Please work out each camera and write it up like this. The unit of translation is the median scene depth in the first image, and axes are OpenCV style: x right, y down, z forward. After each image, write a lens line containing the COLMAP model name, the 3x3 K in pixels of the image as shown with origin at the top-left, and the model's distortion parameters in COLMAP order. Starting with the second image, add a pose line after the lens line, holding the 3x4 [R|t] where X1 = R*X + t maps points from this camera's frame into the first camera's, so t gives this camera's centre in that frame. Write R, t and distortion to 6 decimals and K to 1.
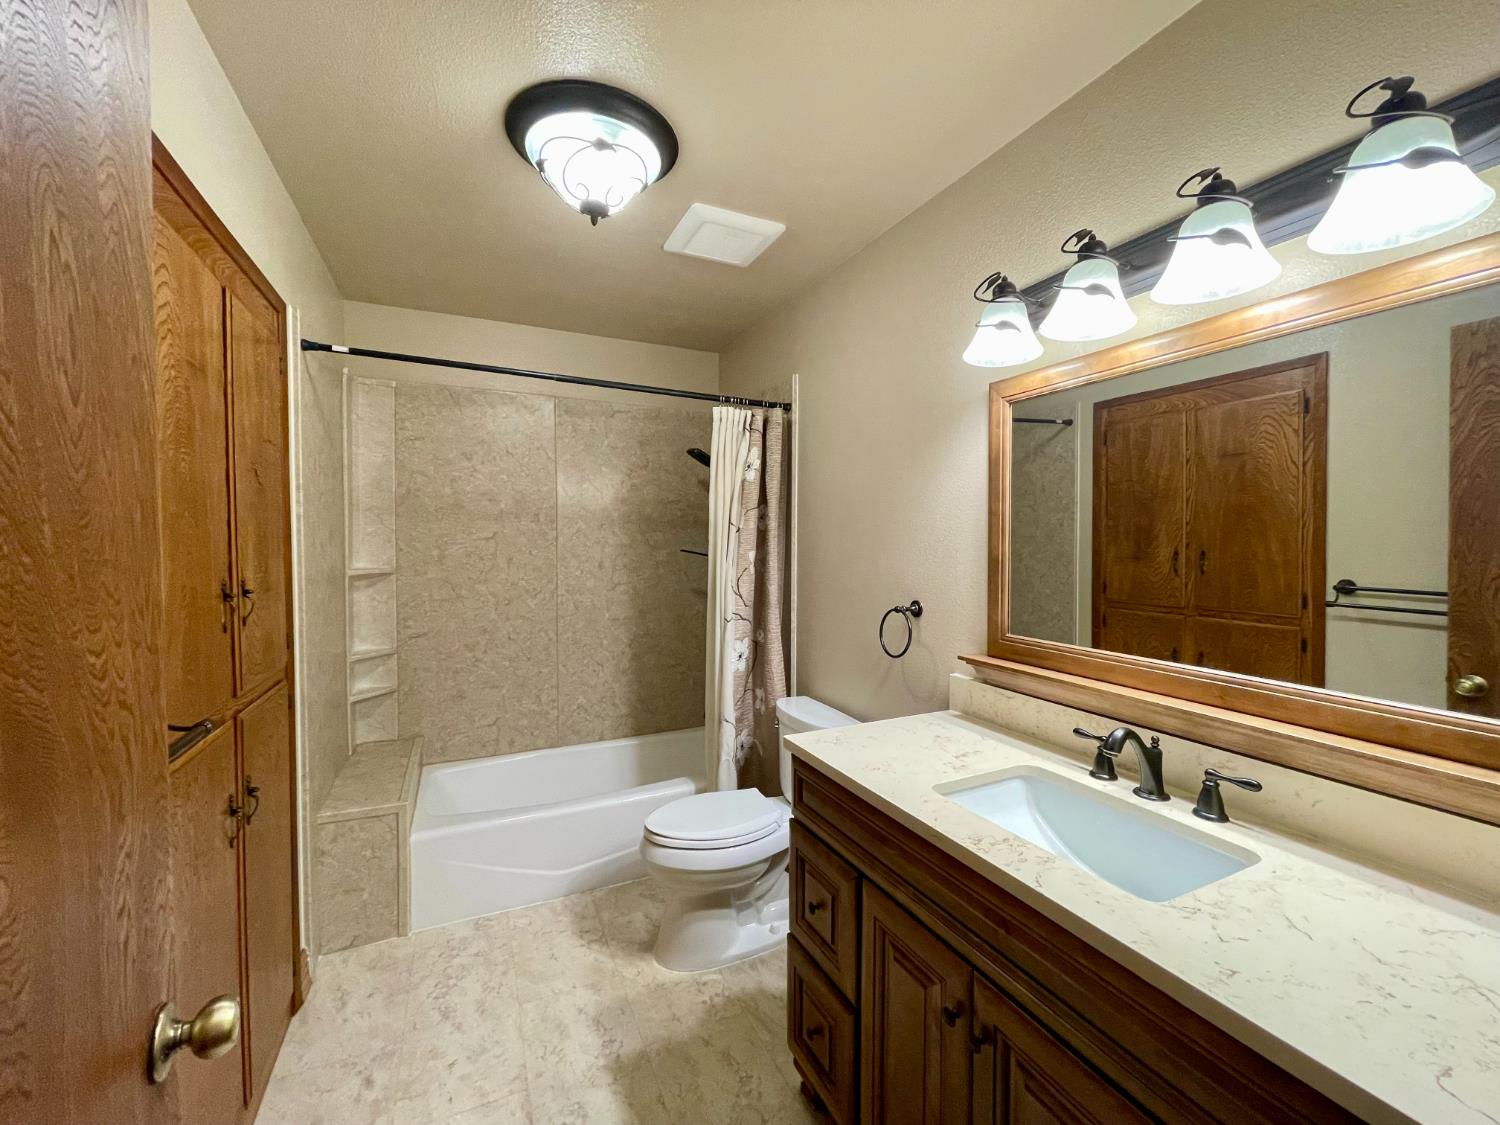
lens RADIAL K [[601.9, 0, 749.3], [0, 601.9, 558.2], [0, 0, 1]] dist [-0.003413, -0.000228]
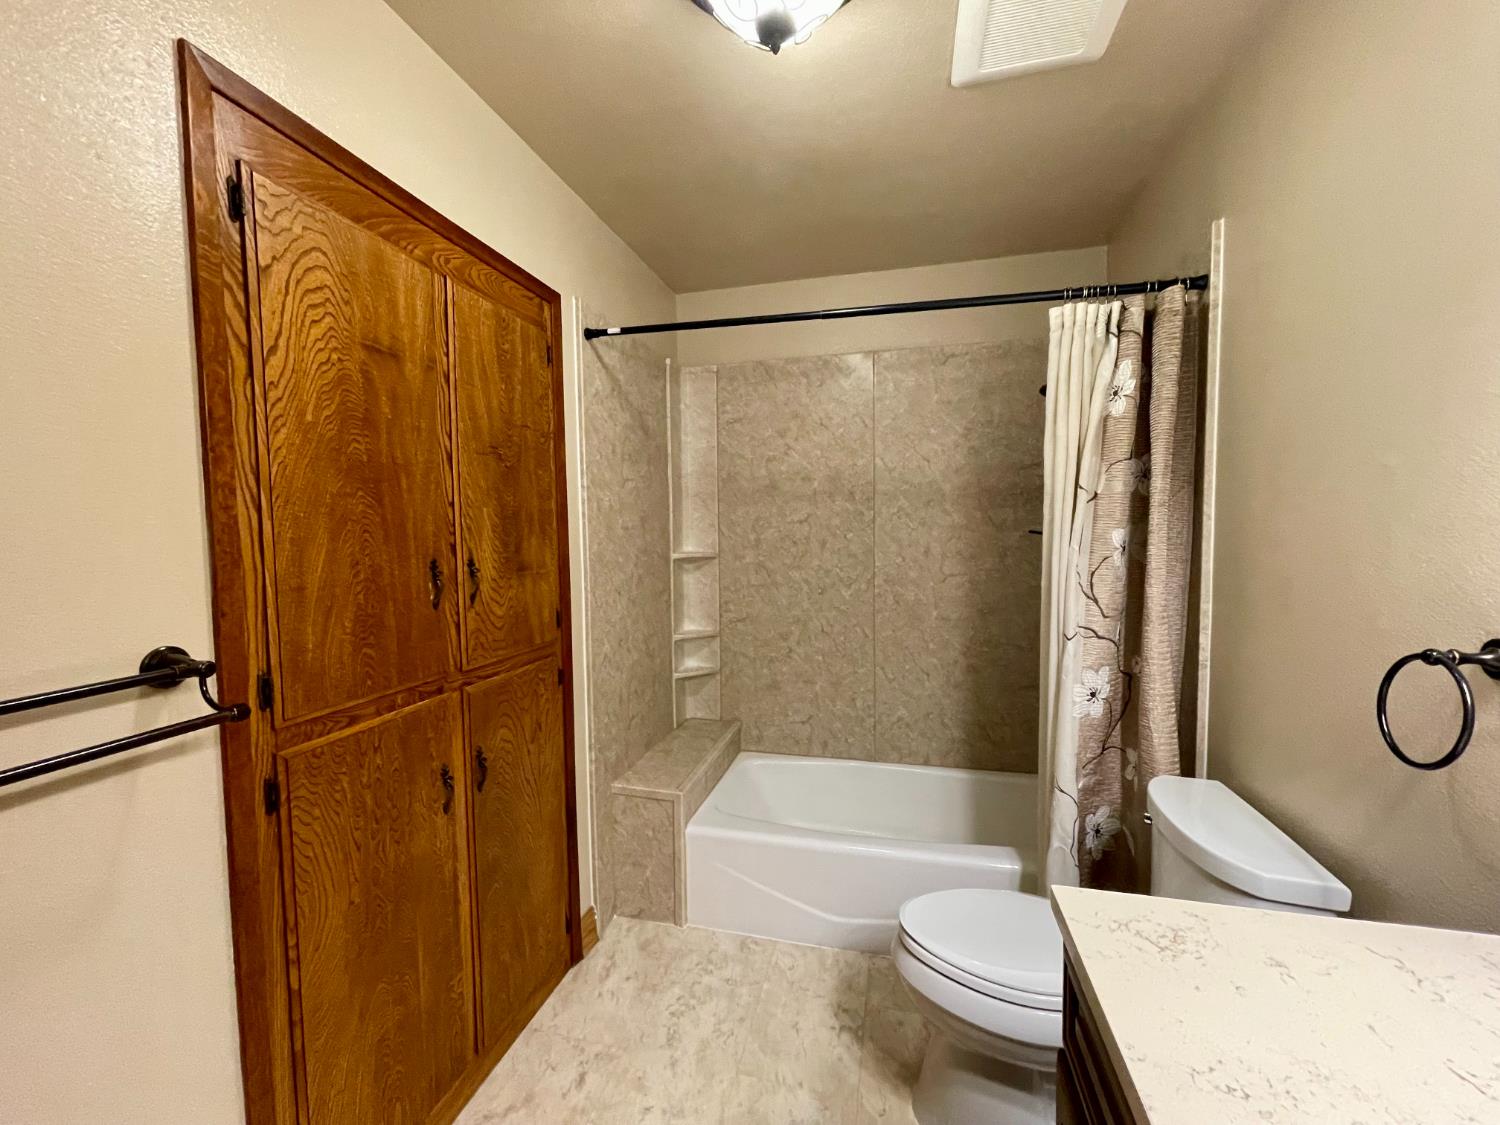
lens RADIAL K [[601.9, 0, 750.6], [0, 601.9, 565.1], [0, 0, 1]] dist [-0.003413, -0.000228]
pose [[0.771729, 0.022910, -0.635539, 0.101820], [-0.003511, 0.999489, 0.031767, 0.006146], [0.635942, -0.022284, 0.771415, 0.262916]]
